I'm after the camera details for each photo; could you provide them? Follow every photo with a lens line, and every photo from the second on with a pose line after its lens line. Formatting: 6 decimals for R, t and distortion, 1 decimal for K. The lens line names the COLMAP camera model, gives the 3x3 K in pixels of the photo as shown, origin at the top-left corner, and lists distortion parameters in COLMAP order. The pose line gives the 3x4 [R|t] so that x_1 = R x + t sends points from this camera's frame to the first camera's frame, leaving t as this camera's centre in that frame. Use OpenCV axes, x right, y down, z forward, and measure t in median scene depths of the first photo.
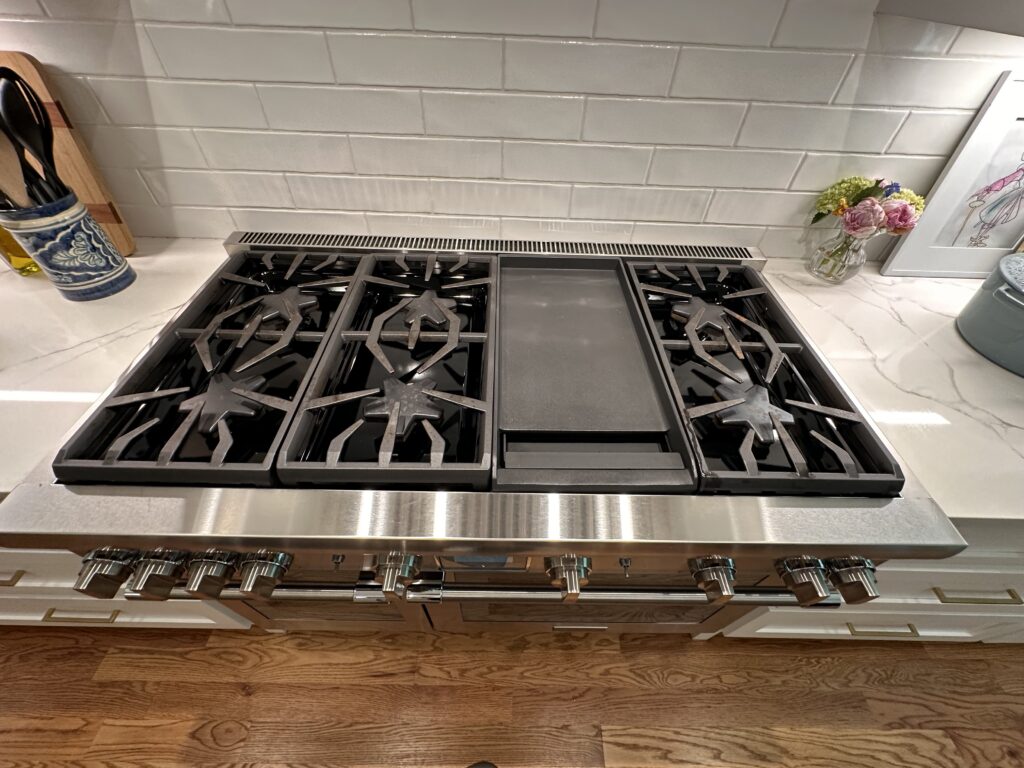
lens RADIAL K [[409.0, 0, 516.0], [0, 409.0, 379.0], [0, 0, 1]] dist [0.001489, -0.000937]
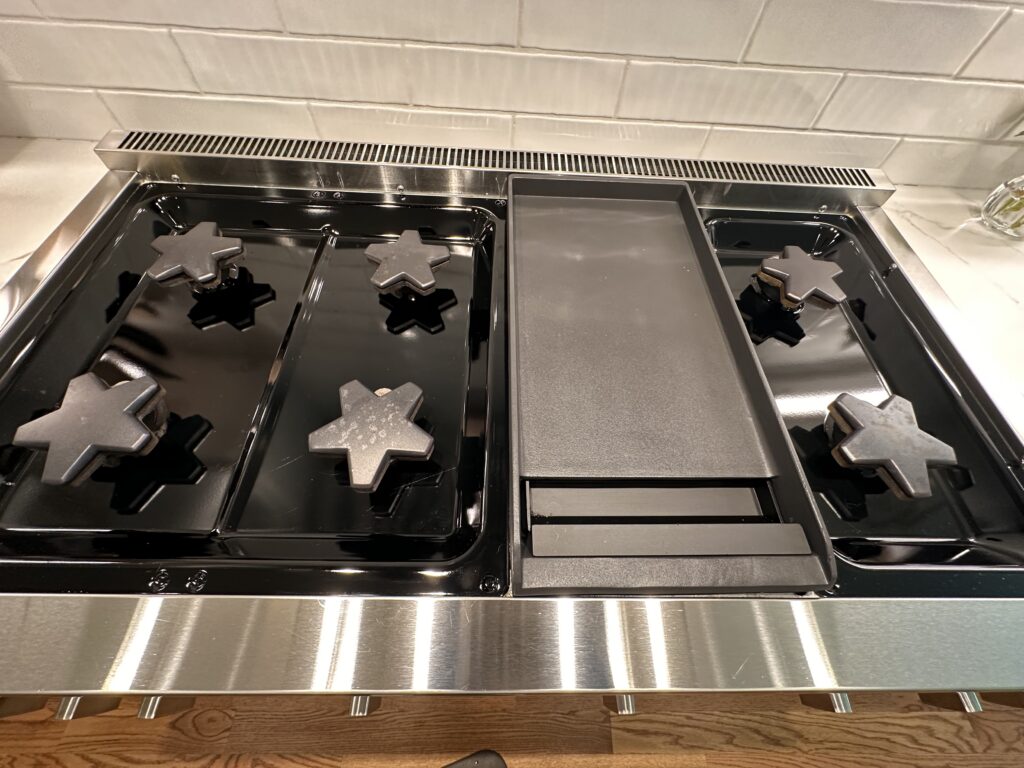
lens RADIAL K [[409.0, 0, 514.3], [0, 409.0, 380.2], [0, 0, 1]] dist [0.001489, -0.000937]
pose [[0.999846, 0.012037, 0.012797, -0.036241], [-0.014314, 0.980479, 0.196104, -0.091510], [-0.010187, -0.196257, 0.980500, 0.237534]]
